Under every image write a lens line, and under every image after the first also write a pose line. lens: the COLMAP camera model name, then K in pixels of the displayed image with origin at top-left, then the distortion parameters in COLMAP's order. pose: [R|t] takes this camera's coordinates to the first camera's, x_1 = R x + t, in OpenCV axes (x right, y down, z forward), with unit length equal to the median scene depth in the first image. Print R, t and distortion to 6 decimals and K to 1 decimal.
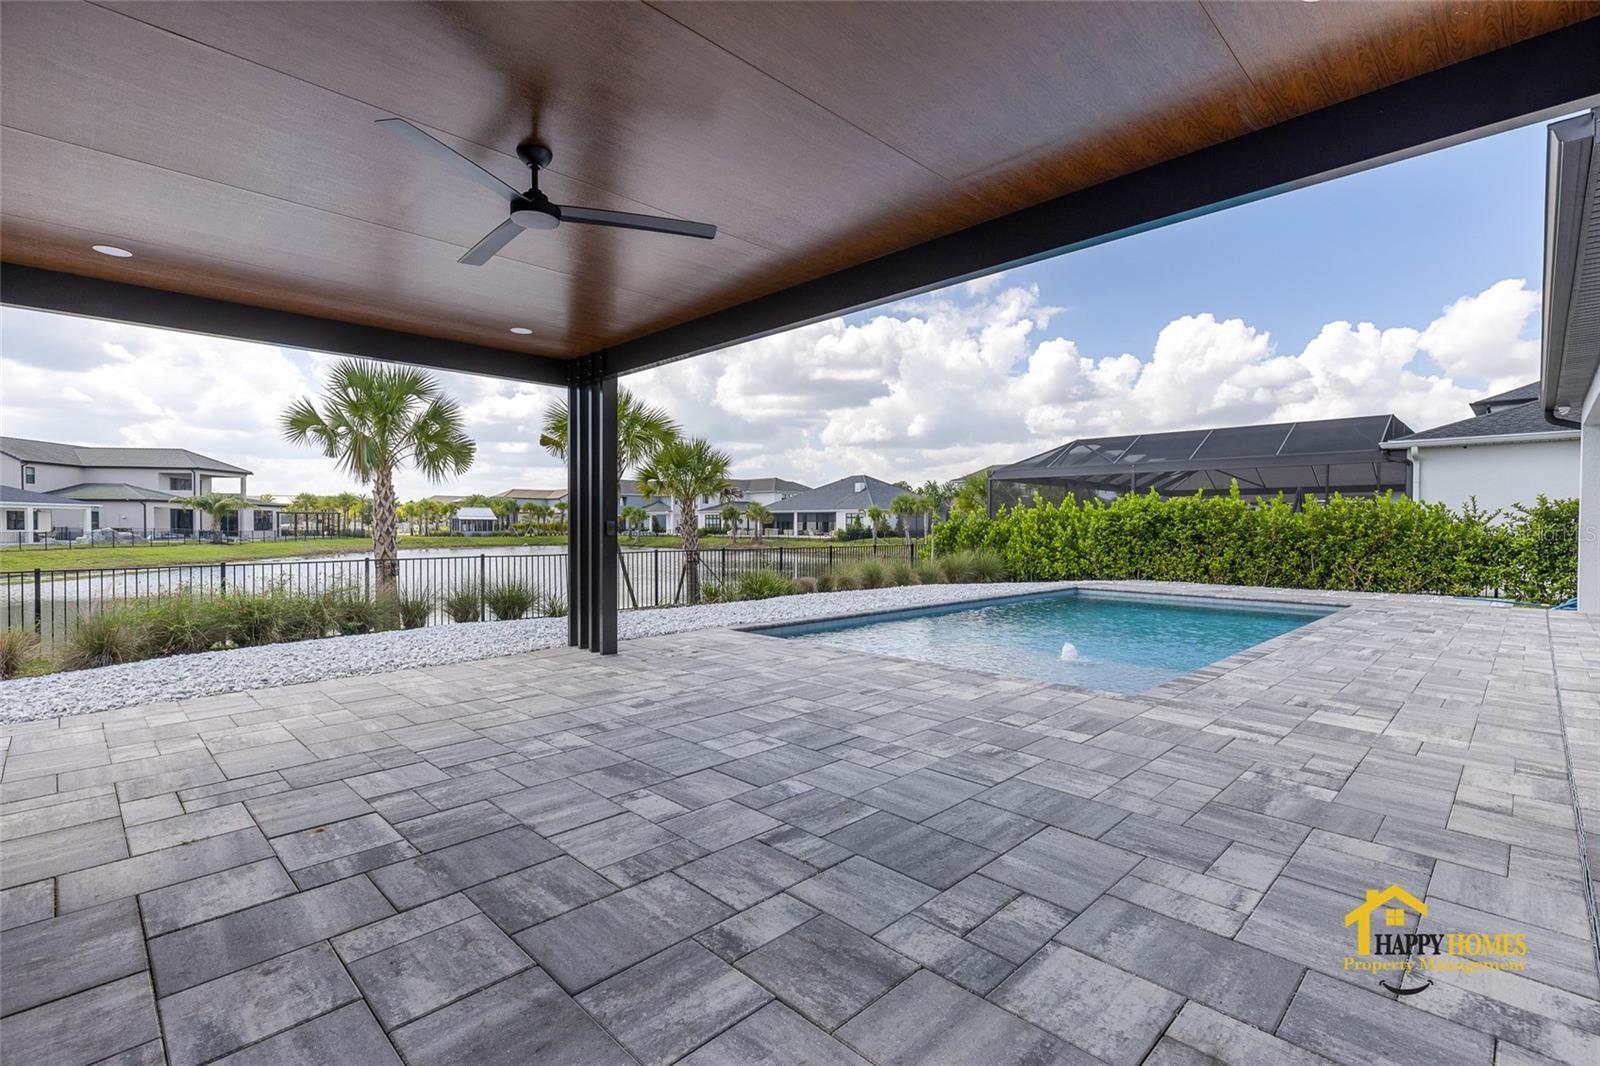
lens RADIAL K [[737.3, 0, 803.4], [0, 737.3, 532.7], [0, 0, 1]] dist [-0.000109, 0.000423]
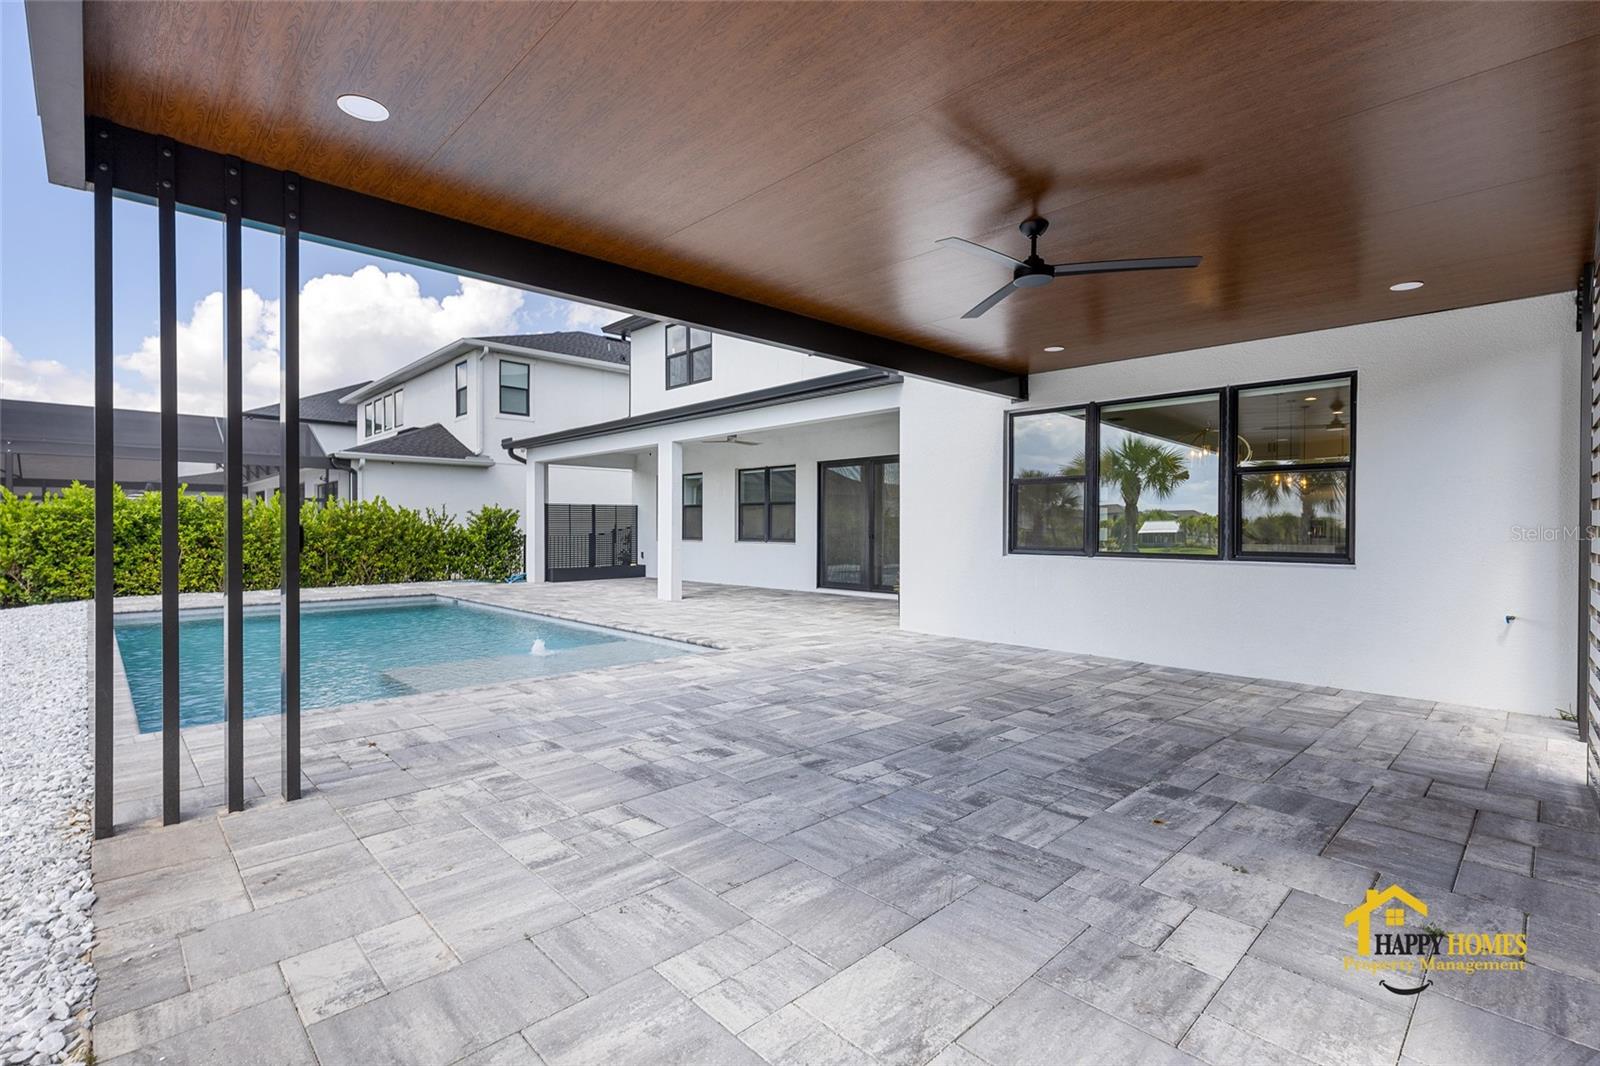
lens RADIAL K [[737.3, 0, 800.4], [0, 737.3, 531.3], [0, 0, 1]] dist [-0.000109, 0.000423]
pose [[0.021942, -0.009249, 0.999716, -1.322444], [0.008329, 0.999924, 0.009068, -0.025706], [-0.999725, 0.008127, 0.022017, 1.136022]]
